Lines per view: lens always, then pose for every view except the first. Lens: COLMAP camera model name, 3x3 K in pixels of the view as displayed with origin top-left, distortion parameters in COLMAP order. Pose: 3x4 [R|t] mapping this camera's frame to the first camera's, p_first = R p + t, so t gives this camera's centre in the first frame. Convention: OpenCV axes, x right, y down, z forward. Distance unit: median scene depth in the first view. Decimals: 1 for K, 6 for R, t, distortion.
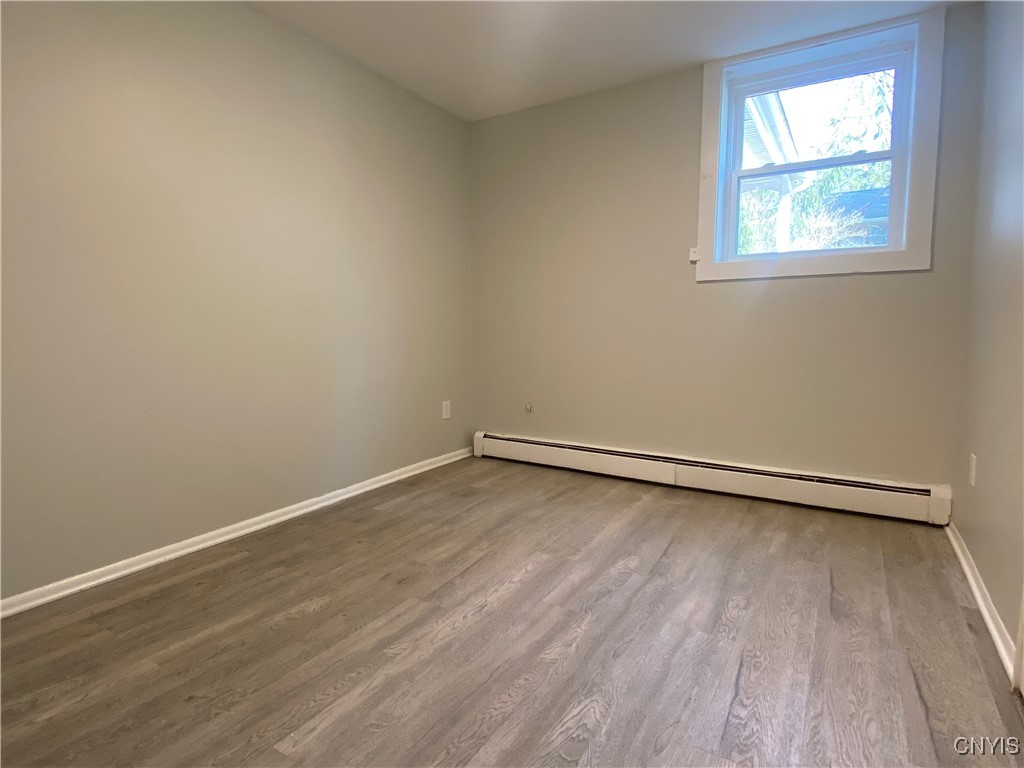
lens RADIAL K [[549.7, 0, 513.4], [0, 549.7, 385.8], [0, 0, 1]] dist [0.011582, -0.010532]
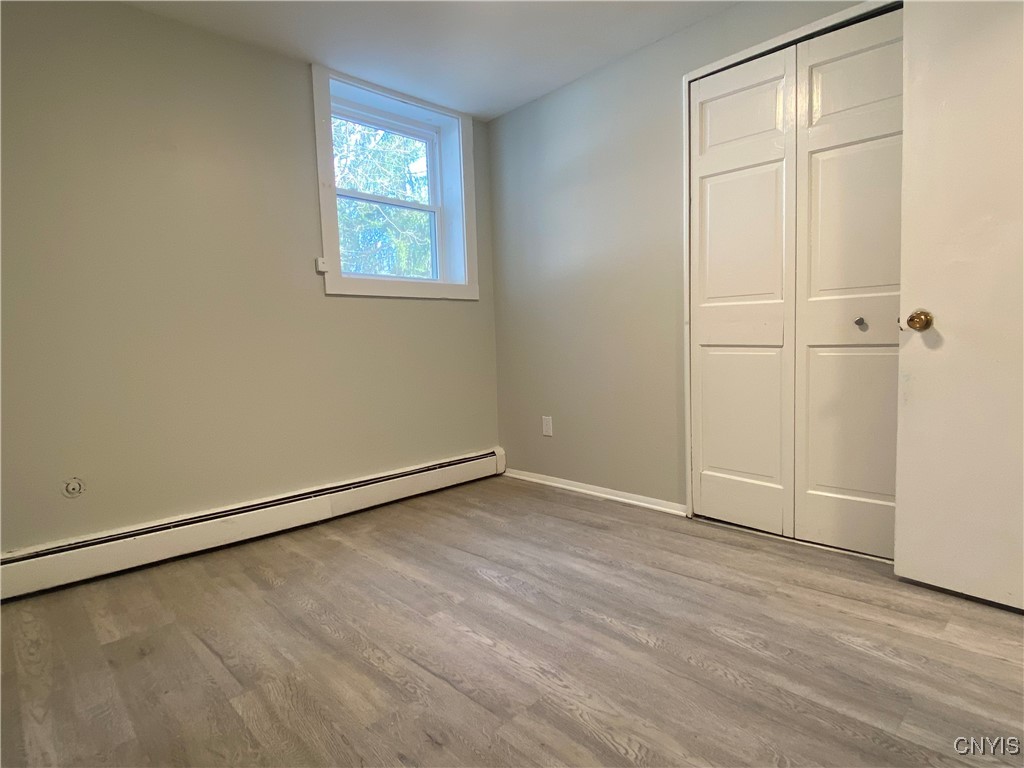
lens RADIAL K [[549.7, 0, 514.7], [0, 549.7, 375.2], [0, 0, 1]] dist [0.011582, -0.010532]
pose [[0.263225, -0.076427, 0.961702, -0.668327], [0.141783, 0.989097, 0.039797, -0.060791], [-0.954259, 0.125877, 0.271191, 0.618733]]
